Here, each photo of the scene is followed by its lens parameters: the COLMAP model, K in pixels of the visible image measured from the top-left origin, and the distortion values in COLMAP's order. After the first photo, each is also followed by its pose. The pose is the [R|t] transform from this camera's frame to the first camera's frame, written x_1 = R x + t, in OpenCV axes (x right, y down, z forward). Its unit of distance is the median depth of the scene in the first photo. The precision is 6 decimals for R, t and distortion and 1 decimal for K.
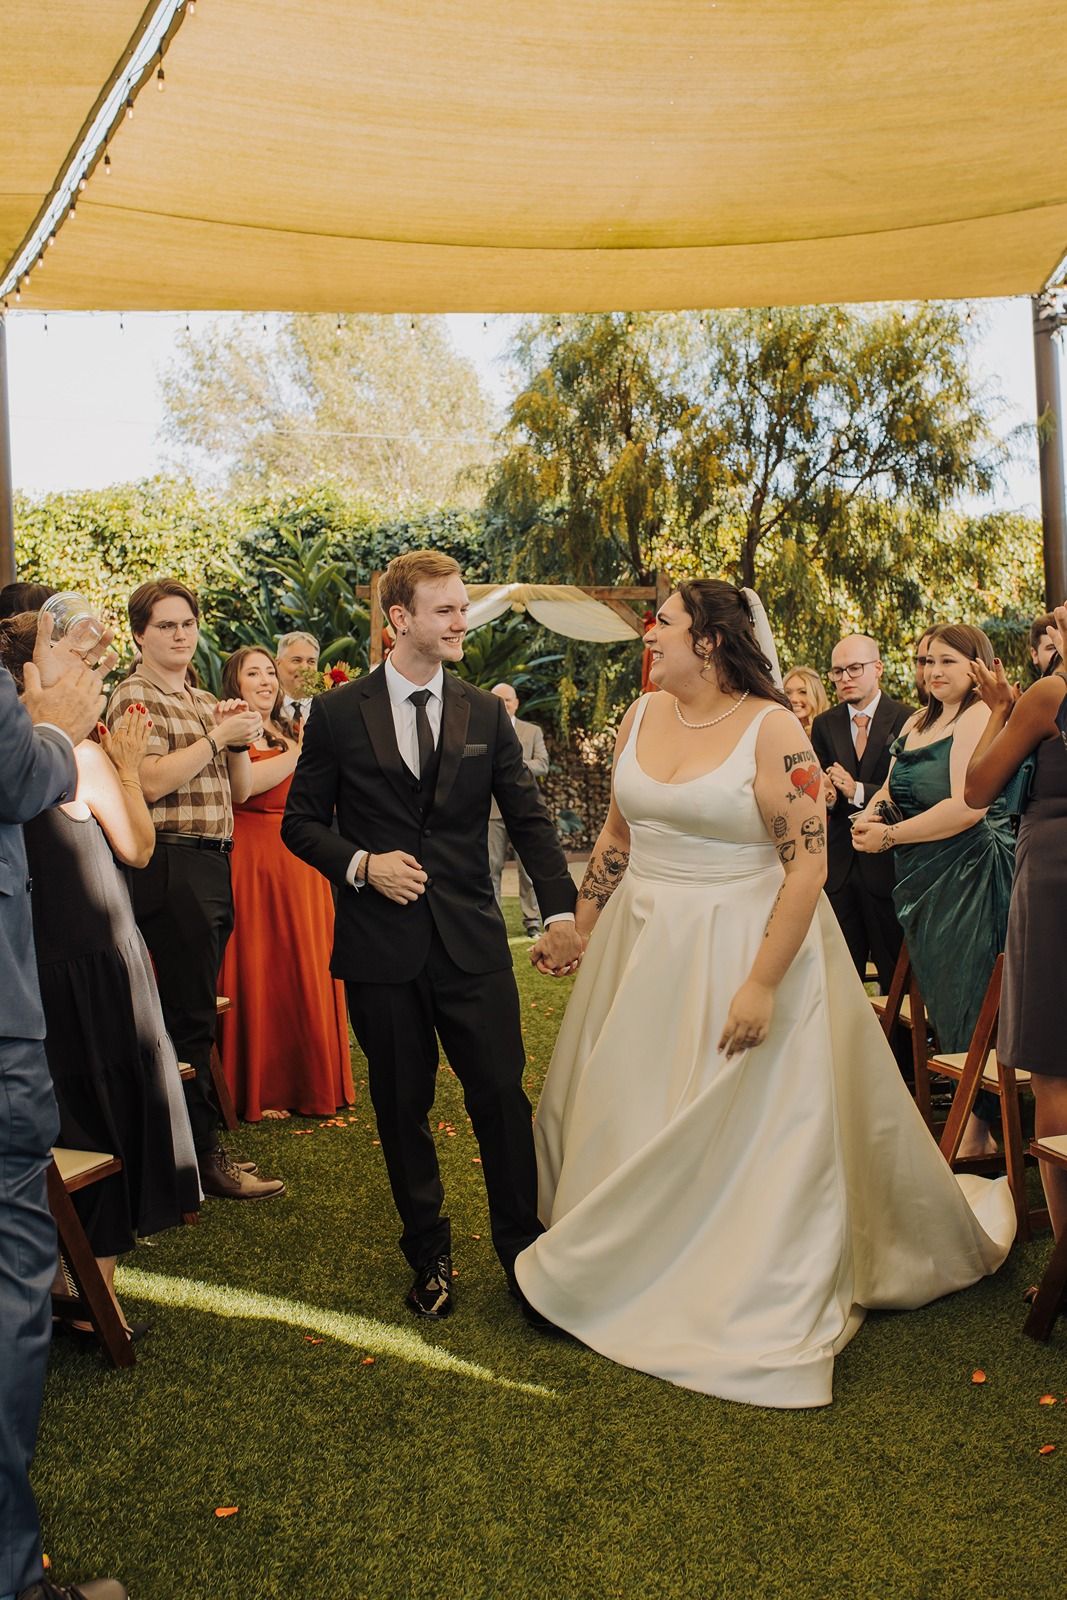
lens RADIAL K [[2480.9, 0, 530.9], [0, 2480.9, 856.3], [0, 0, 1]] dist [-0.115316, 1.154031]
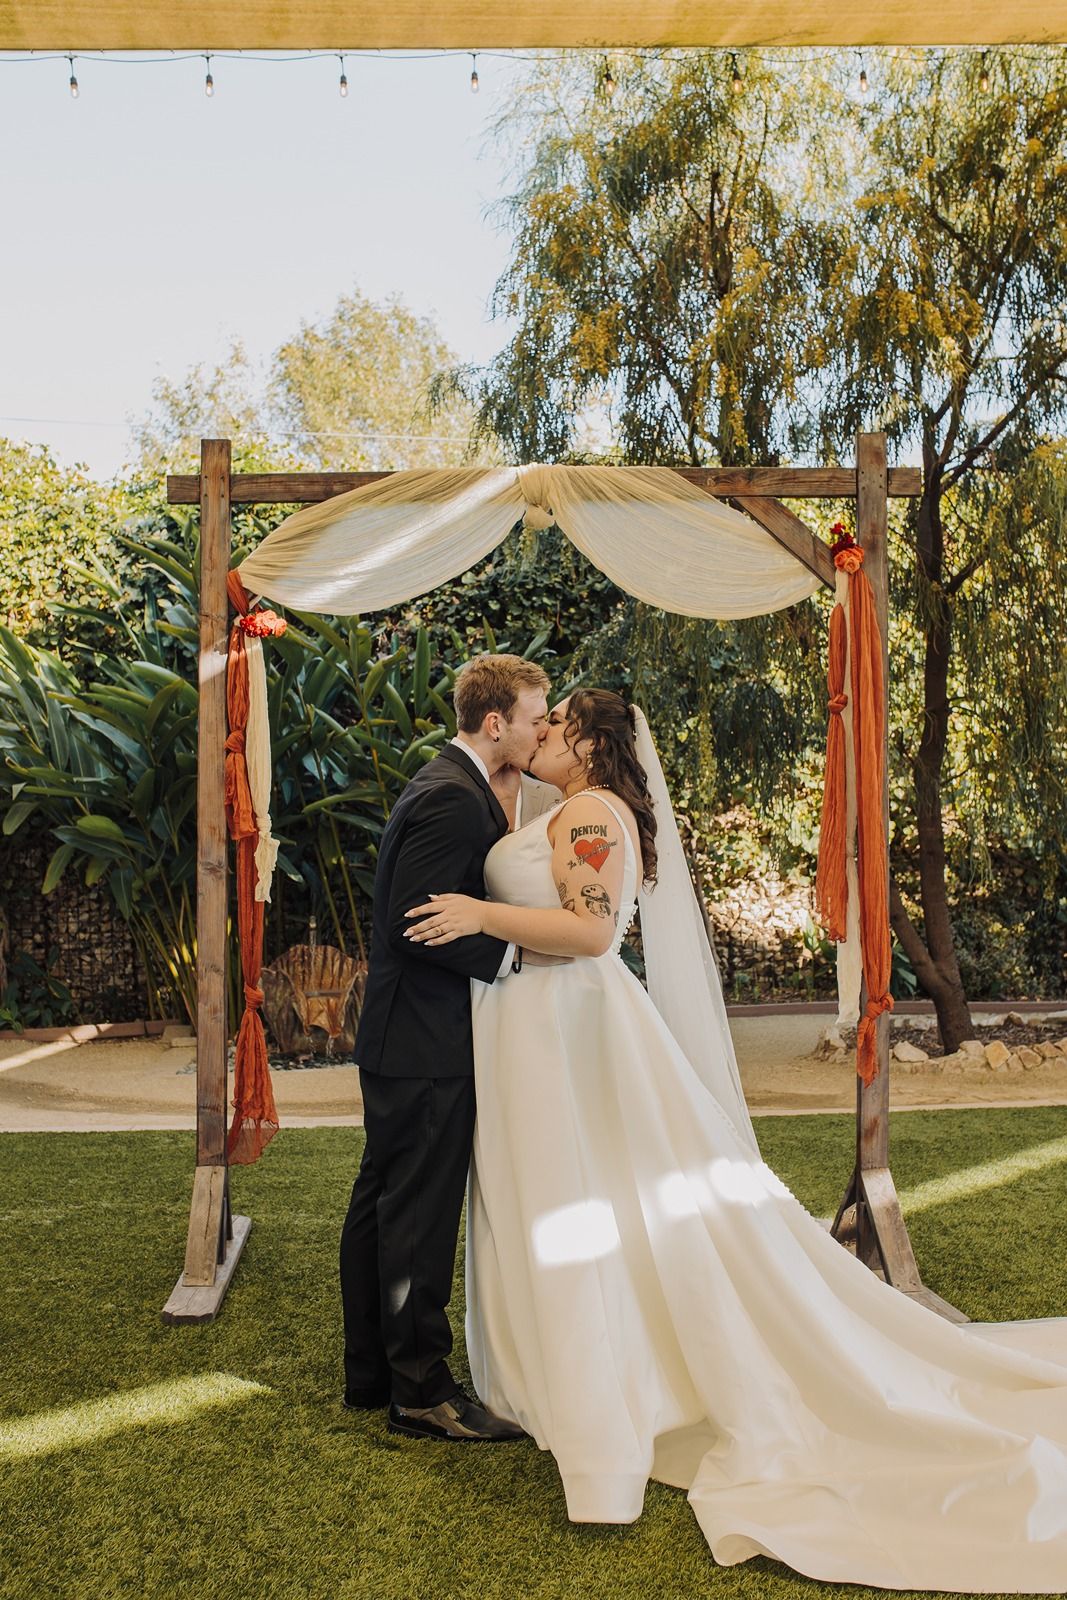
lens RADIAL K [[2402.3, 0, 533.5], [0, 2402.3, 800.0], [0, 0, 1]] dist [-0.005736, -0.018991]
pose [[0.999894, -0.010551, -0.010044, -0.001378], [0.009882, 0.997869, -0.064500, -0.016935], [0.010703, 0.064394, 0.997867, 0.412929]]
